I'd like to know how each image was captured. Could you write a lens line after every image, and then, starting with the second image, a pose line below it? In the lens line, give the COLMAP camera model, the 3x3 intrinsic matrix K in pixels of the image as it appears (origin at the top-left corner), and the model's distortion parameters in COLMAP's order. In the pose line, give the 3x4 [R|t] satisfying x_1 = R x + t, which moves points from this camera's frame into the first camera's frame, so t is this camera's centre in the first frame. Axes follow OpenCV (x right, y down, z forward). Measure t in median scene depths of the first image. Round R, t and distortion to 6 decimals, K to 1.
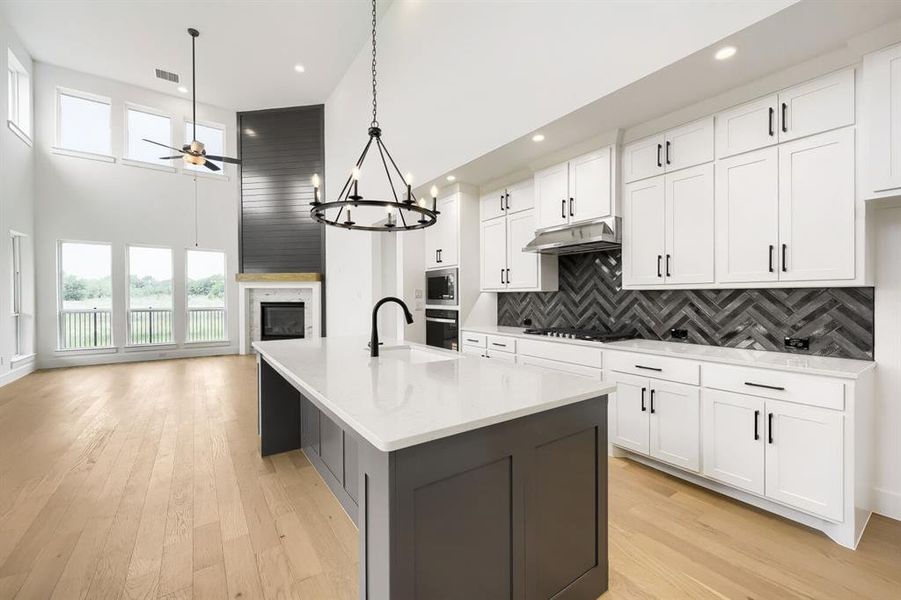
lens RADIAL K [[362.0, 0, 444.2], [0, 362.0, 301.4], [0, 0, 1]] dist [0.002507, 0.000119]
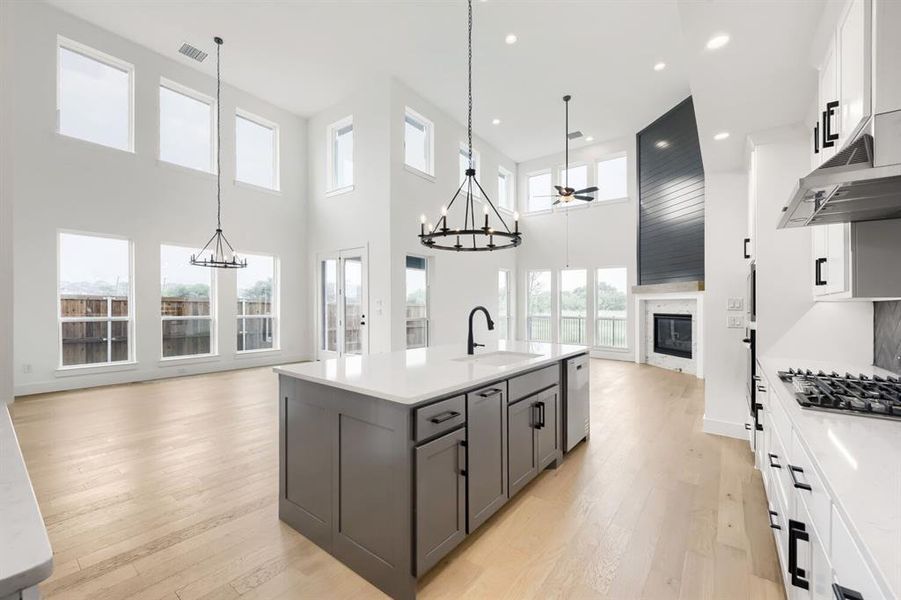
lens RADIAL K [[356.9, 0, 448.2], [0, 356.9, 310.6], [0, 0, 1]] dist [-0.001175, -0.000136]
pose [[0.314999, 0.015801, -0.948961, 0.256489], [-0.023798, 0.999679, 0.008746, -0.001023], [0.948794, 0.019829, 0.315274, 0.158308]]
